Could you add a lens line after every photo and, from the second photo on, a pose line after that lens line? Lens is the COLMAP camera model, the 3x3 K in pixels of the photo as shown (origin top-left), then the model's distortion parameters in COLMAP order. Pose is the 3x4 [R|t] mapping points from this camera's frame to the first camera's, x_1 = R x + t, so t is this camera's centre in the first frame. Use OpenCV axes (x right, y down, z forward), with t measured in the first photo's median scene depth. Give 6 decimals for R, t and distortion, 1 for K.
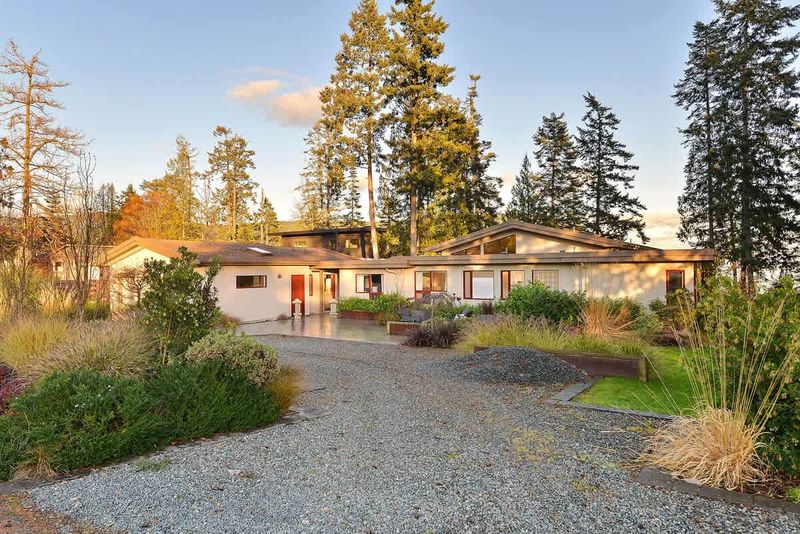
lens RADIAL K [[456.3, 0, 400.0], [0, 456.3, 267.0], [0, 0, 1]] dist [-0.000460, -0.000021]
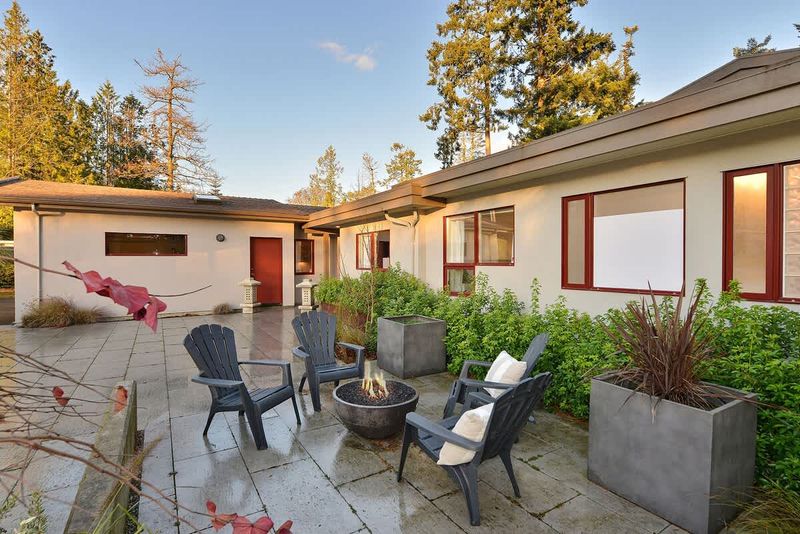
lens RADIAL K [[389.3, 0, 392.4], [0, 389.3, 262.5], [0, 0, 1]] dist [0.001005, 0.000085]
pose [[0.926300, 0.004073, -0.376764, 0.048805], [0.002687, 0.999845, 0.017415, 0.017550], [0.376777, -0.017144, 0.926145, 0.262697]]
